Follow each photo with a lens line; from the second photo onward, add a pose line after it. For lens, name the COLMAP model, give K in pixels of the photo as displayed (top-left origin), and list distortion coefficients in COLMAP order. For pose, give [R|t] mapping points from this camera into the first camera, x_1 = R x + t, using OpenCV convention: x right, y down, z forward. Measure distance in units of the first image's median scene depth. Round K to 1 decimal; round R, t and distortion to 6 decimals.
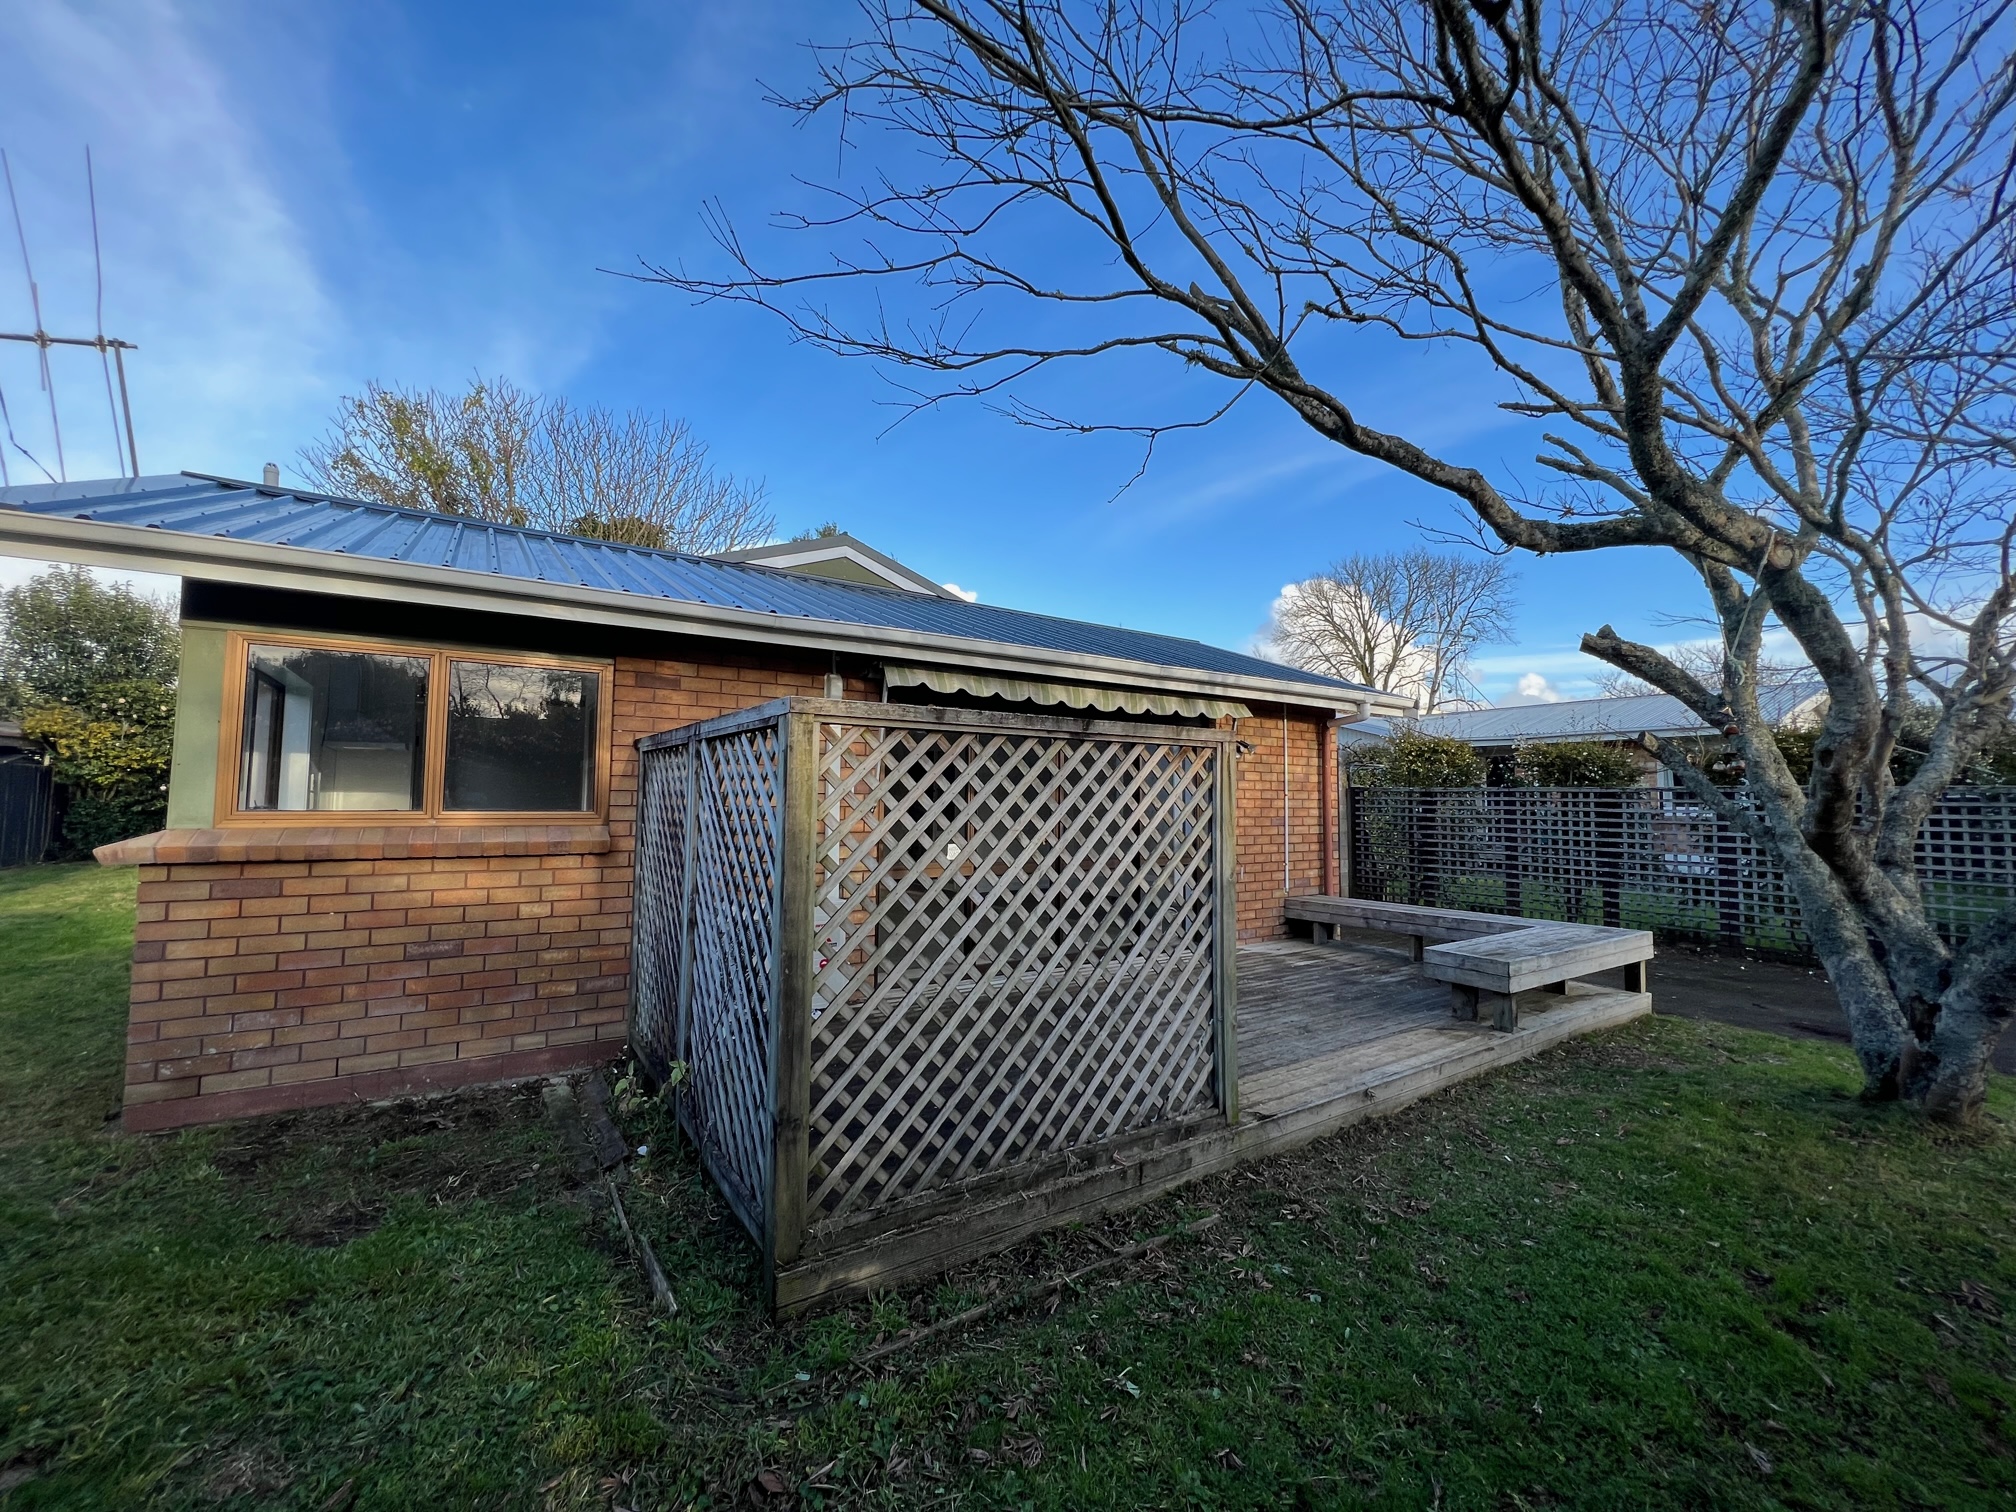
lens RADIAL K [[804.3, 0, 1001.4], [0, 804.3, 749.9], [0, 0, 1]] dist [-0.001173, -0.000058]
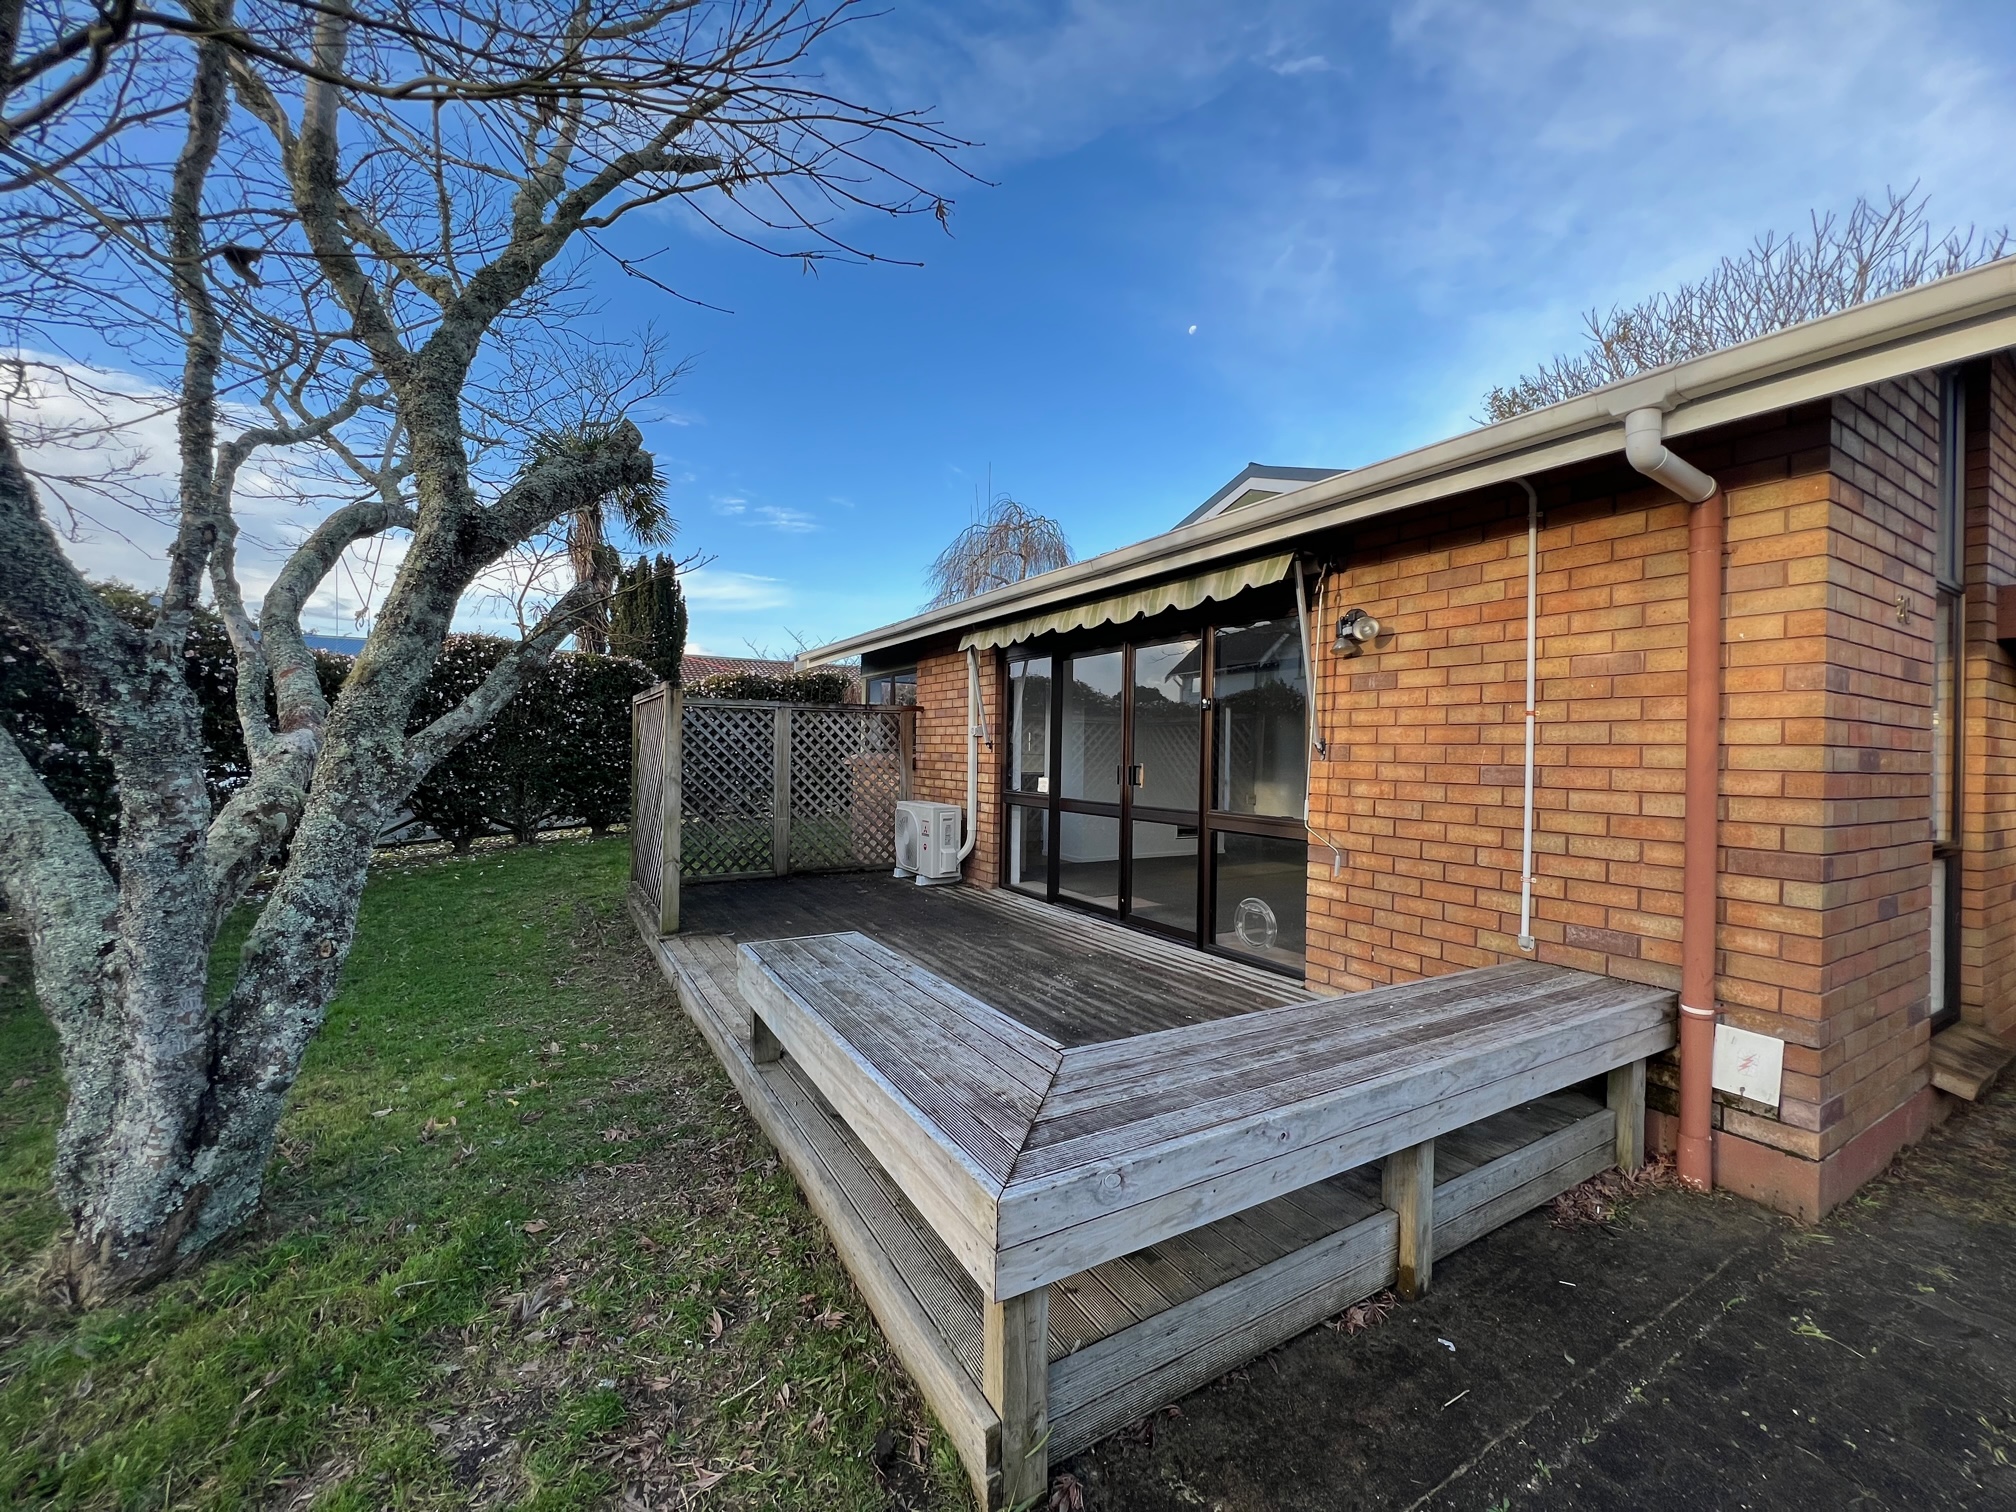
lens RADIAL K [[804.3, 0, 1001.4], [0, 804.3, 749.9], [0, 0, 1]] dist [-0.001173, -0.000058]
pose [[-0.082697, -0.006086, -0.996556, 0.808229], [0.050591, 0.998666, -0.010297, 0.067637], [0.995290, -0.051268, -0.082279, 0.788053]]
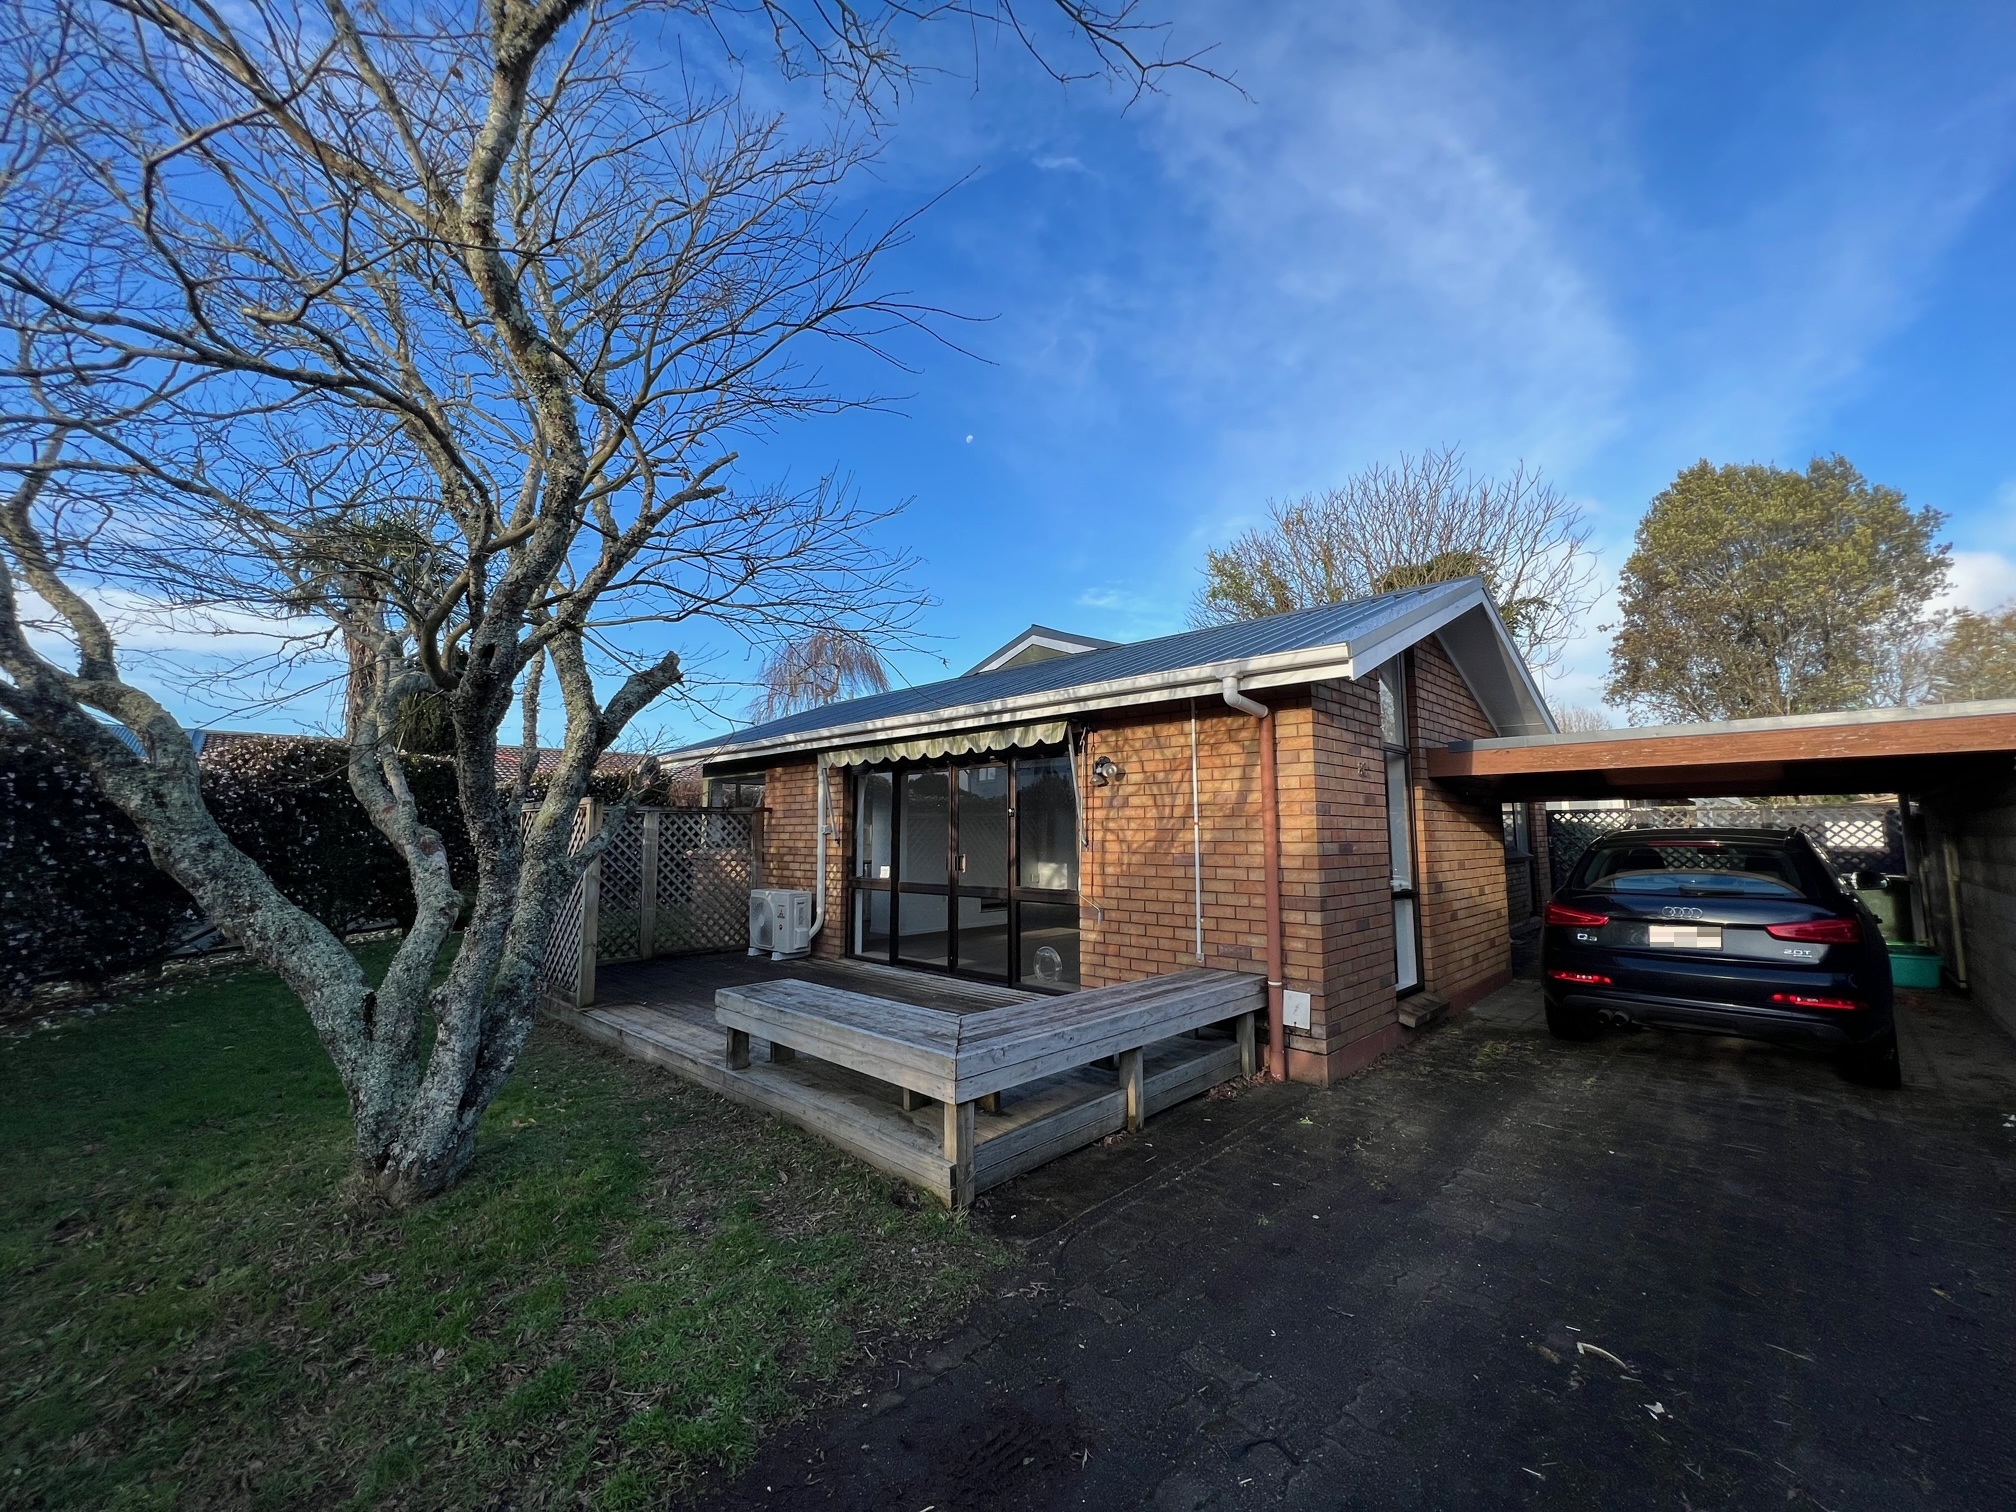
lens RADIAL K [[804.3, 0, 1001.4], [0, 804.3, 749.9], [0, 0, 1]] dist [-0.001173, -0.000058]
pose [[0.183212, -0.107015, -0.977231, 1.063184], [0.069080, 0.993002, -0.095791, 0.049167], [0.980643, -0.049957, 0.189322, 0.717605]]
